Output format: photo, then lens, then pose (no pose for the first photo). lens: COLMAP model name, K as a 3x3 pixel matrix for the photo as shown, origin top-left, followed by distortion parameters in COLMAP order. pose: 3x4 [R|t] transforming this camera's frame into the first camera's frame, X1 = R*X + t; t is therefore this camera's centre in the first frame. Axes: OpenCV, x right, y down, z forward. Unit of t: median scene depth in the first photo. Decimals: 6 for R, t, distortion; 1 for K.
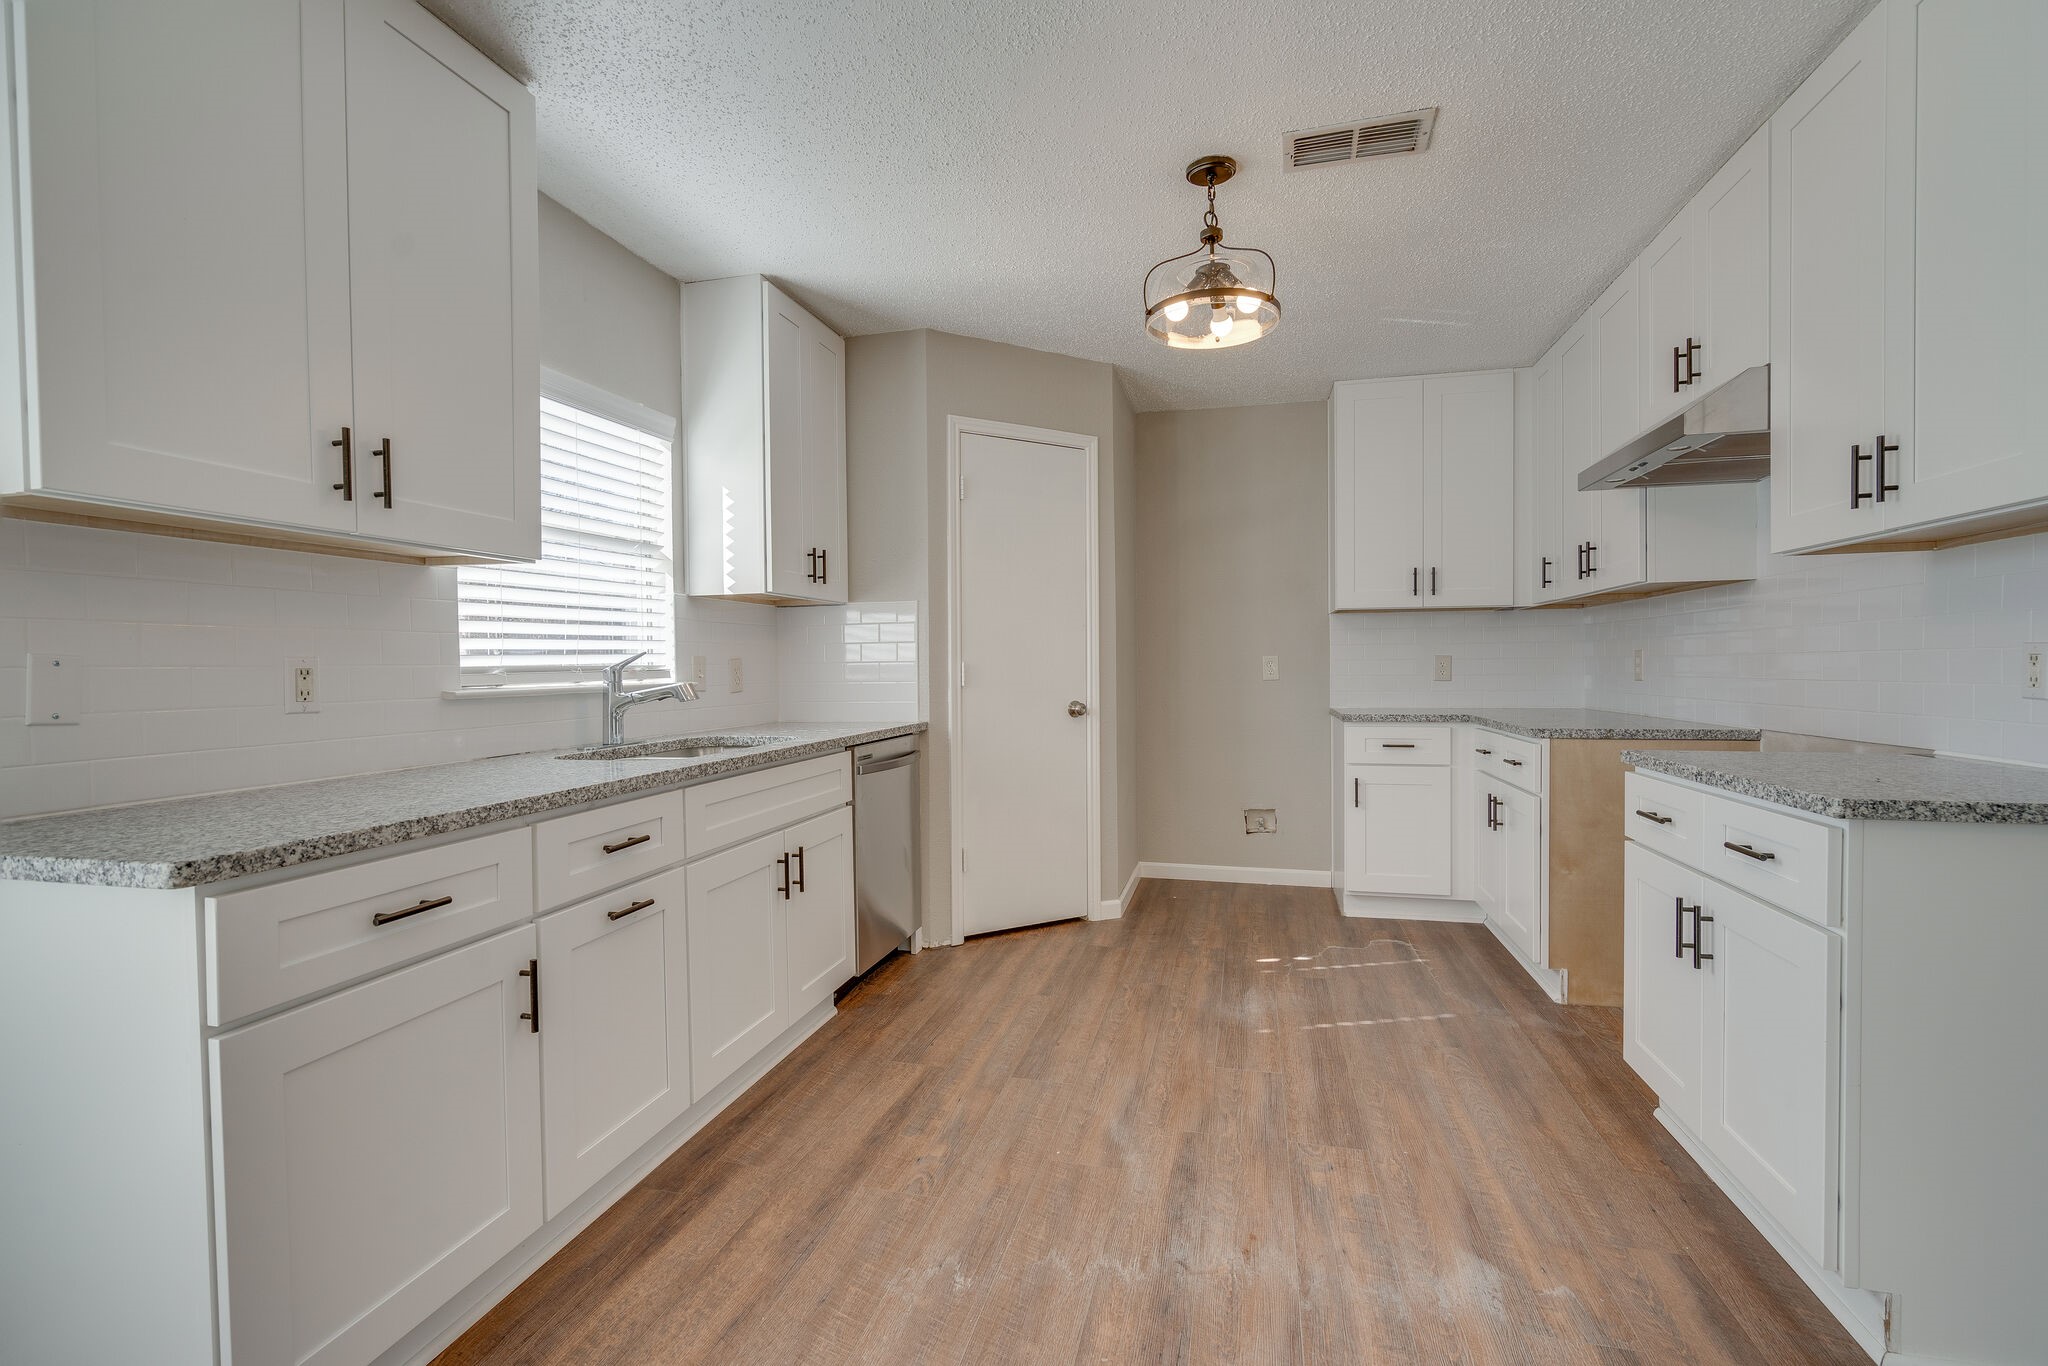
lens RADIAL K [[936.6, 0, 1013.2], [0, 936.6, 682.5], [0, 0, 1]] dist [-0.005044, 0.003658]
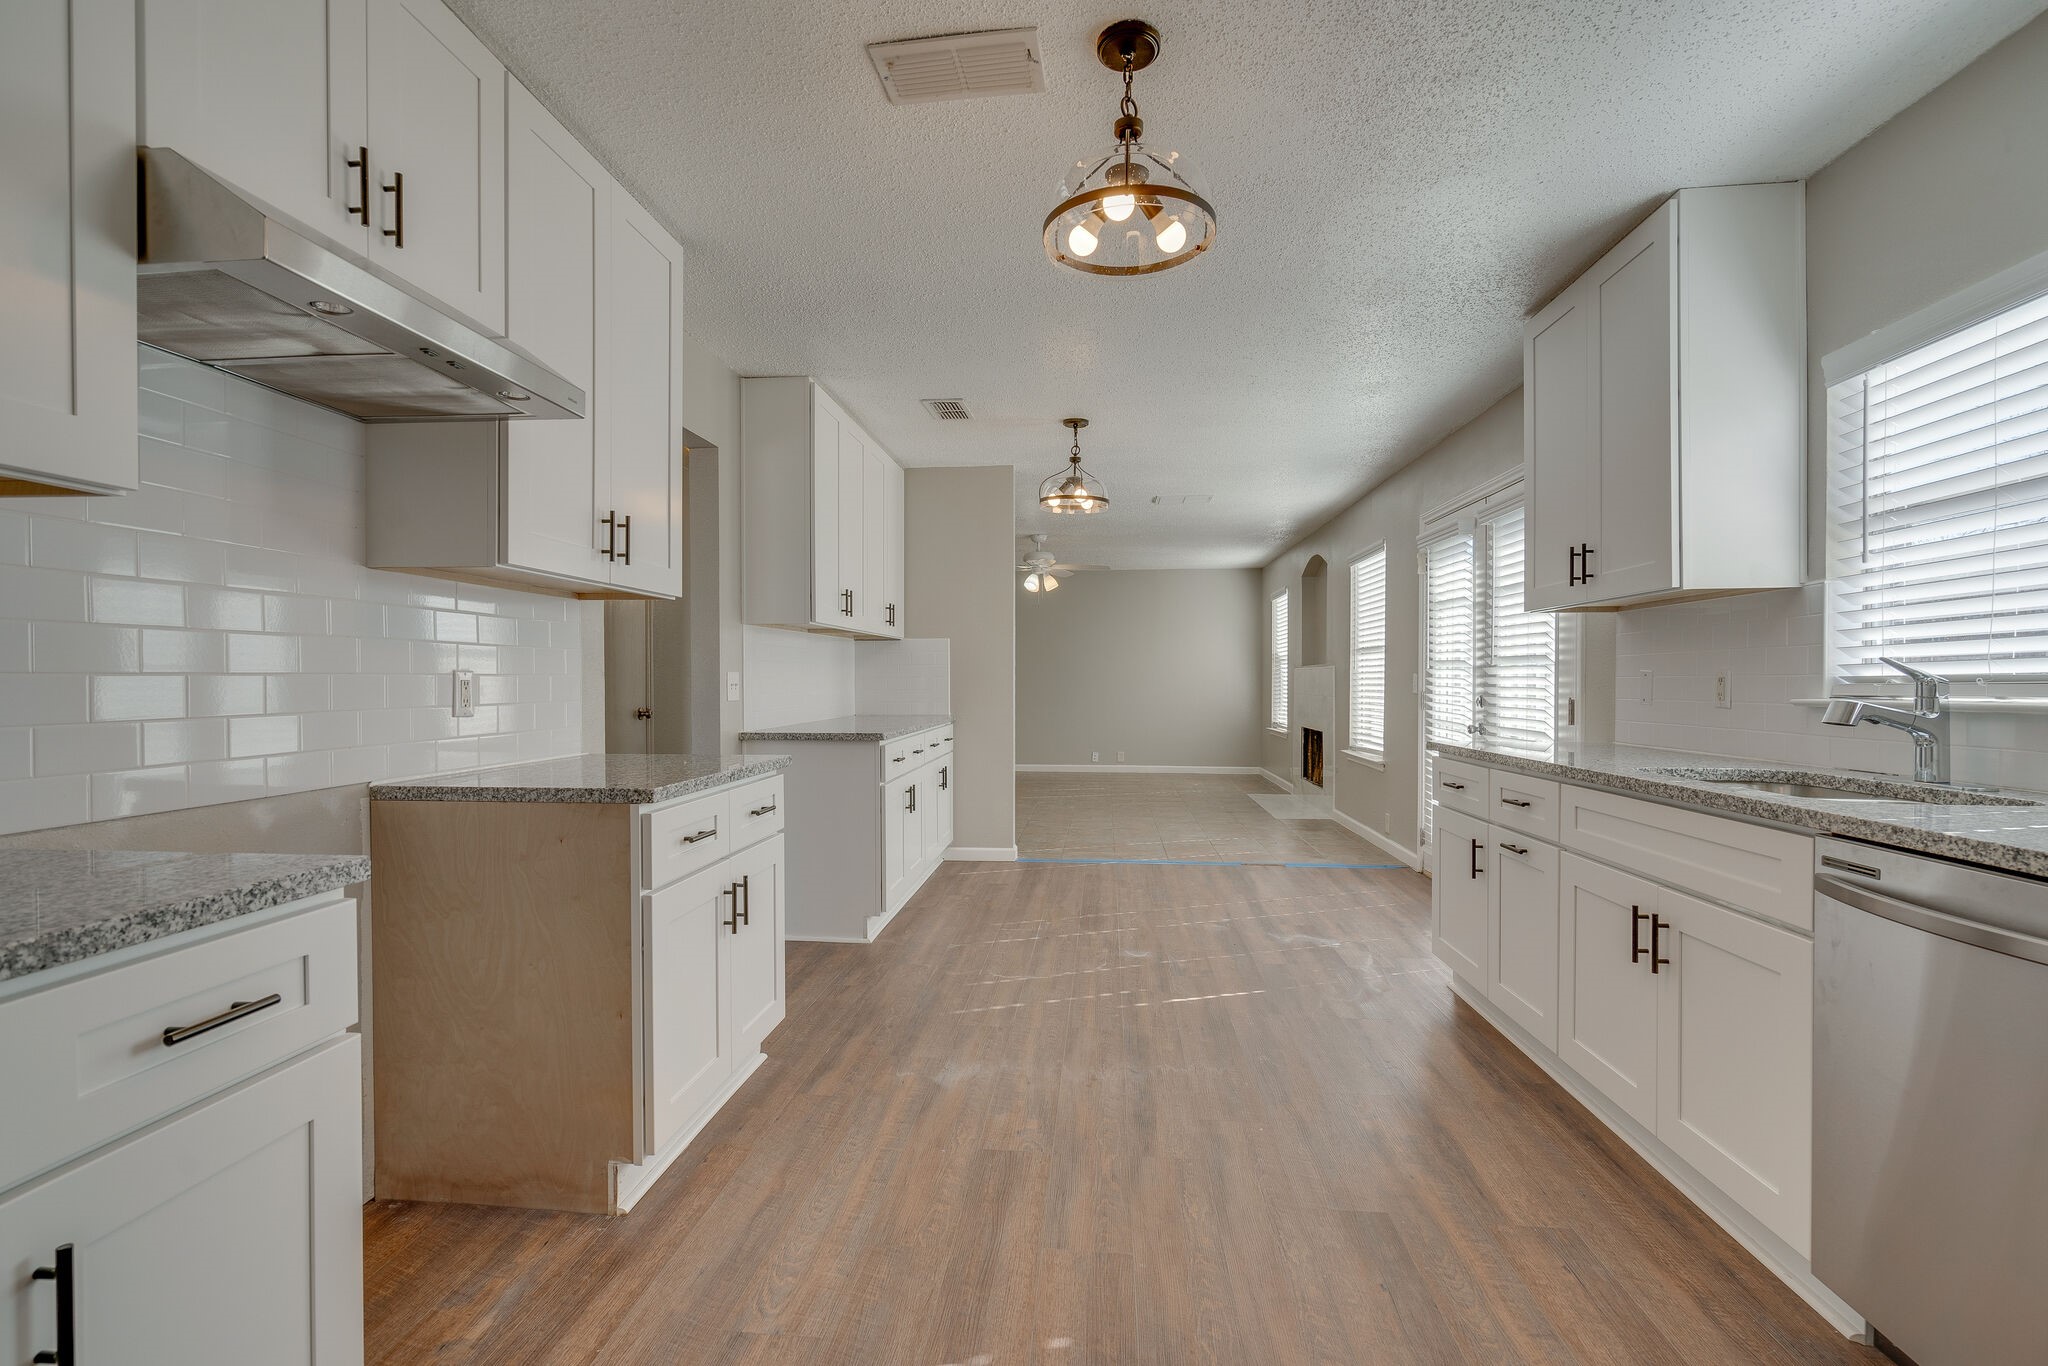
lens RADIAL K [[936.6, 0, 983.3], [0, 936.6, 681.8], [0, 0, 1]] dist [-0.005044, 0.003658]
pose [[-0.993069, 0.011630, -0.116954, 0.472290], [0.009054, 0.999705, 0.022538, -0.044200], [0.117182, 0.021323, -0.992882, 1.953855]]
